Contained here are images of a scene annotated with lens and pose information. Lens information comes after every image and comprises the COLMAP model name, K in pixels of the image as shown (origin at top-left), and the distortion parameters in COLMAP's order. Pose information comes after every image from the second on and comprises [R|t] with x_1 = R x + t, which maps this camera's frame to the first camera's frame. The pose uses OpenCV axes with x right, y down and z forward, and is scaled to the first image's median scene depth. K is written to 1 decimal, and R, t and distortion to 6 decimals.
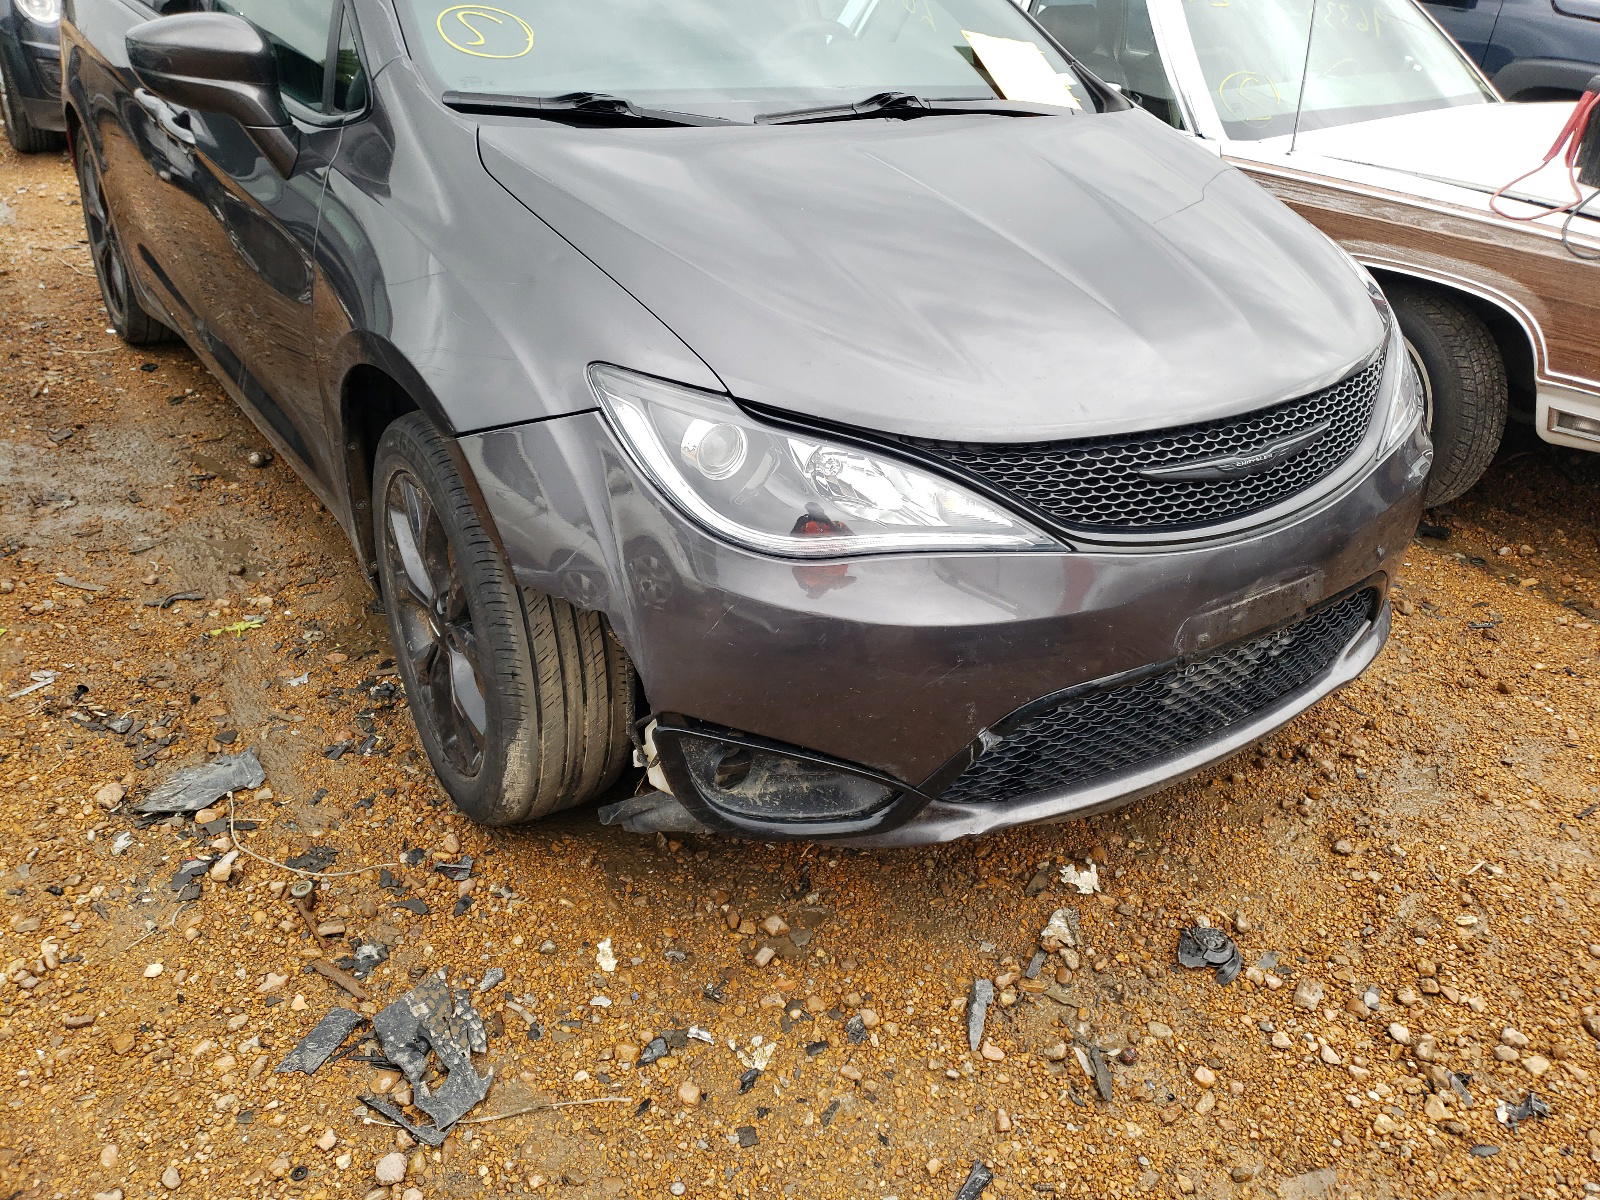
lens RADIAL K [[1281.7, 0, 801.4], [0, 1281.7, 618.2], [0, 0, 1]] dist [0.047578, -0.043987]
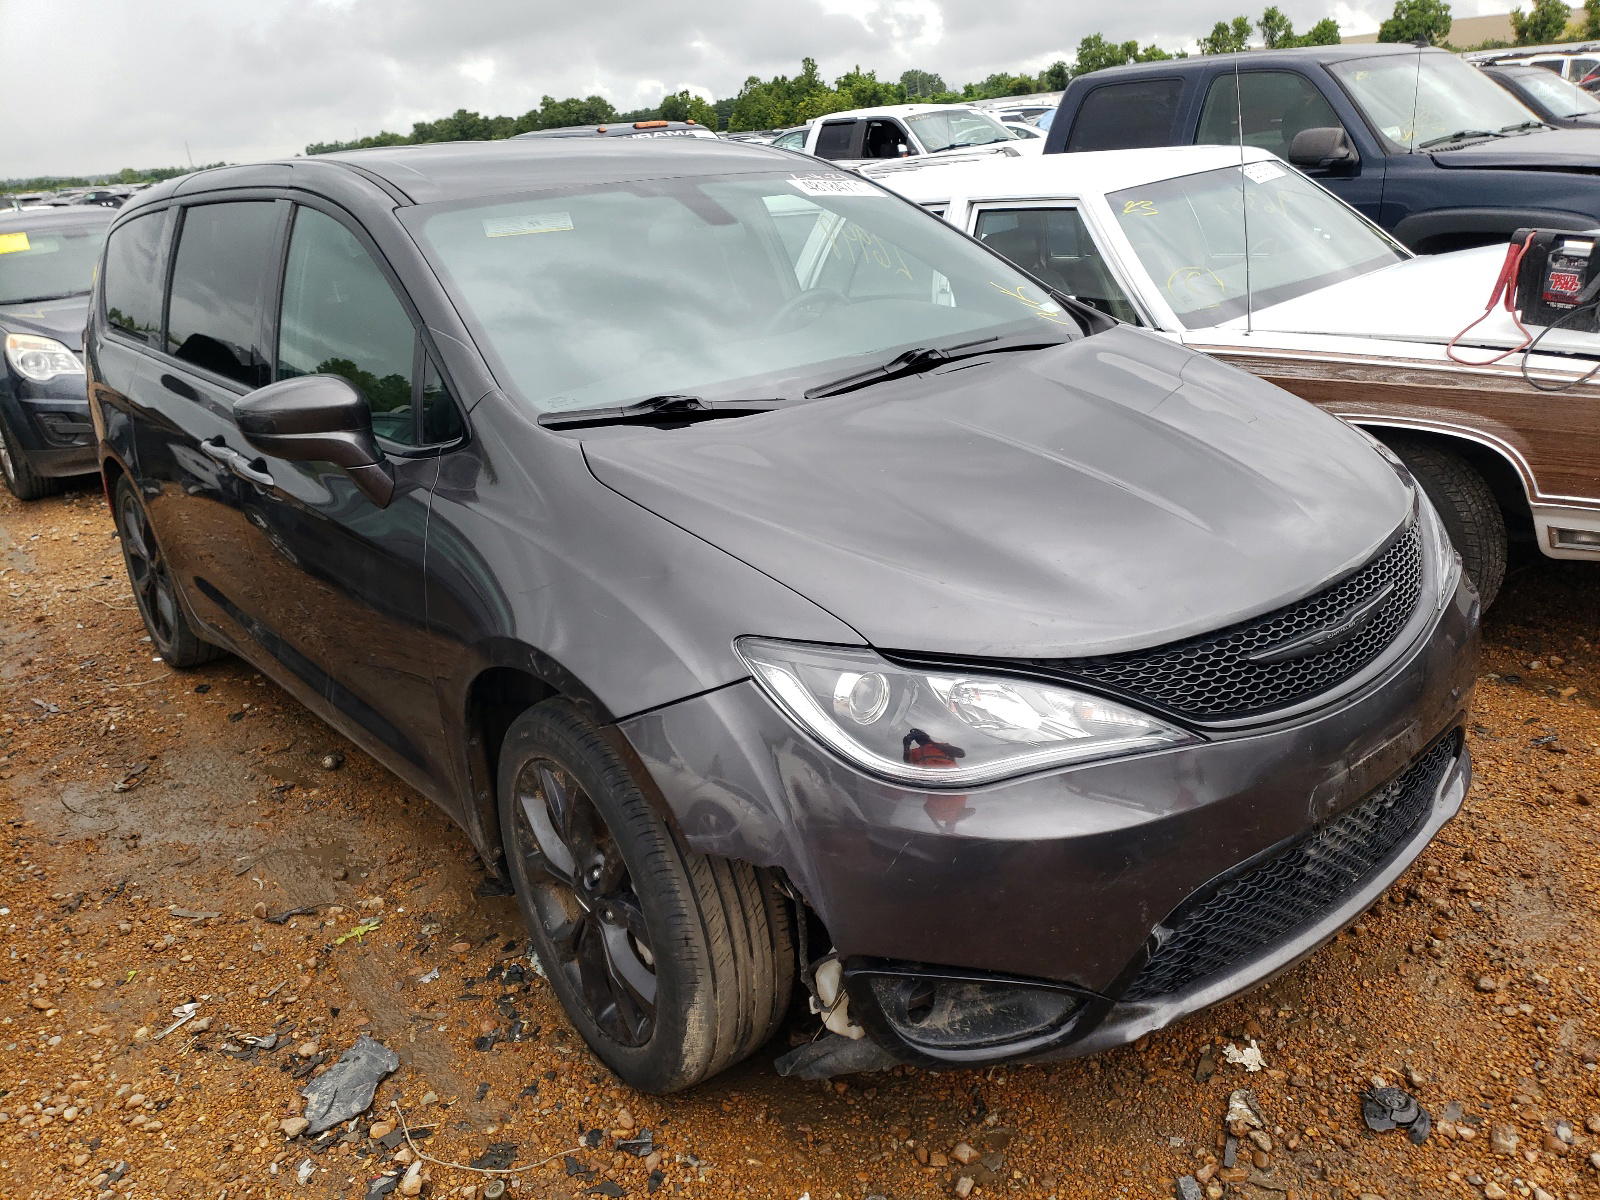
lens RADIAL K [[1281.7, 0, 801.4], [0, 1281.7, 618.2], [0, 0, 1]] dist [0.047578, -0.043987]
pose [[0.988197, -0.151861, 0.020131, -0.096043], [0.153123, 0.975331, -0.159004, -0.025137], [0.004512, 0.160210, 0.987073, -0.056959]]
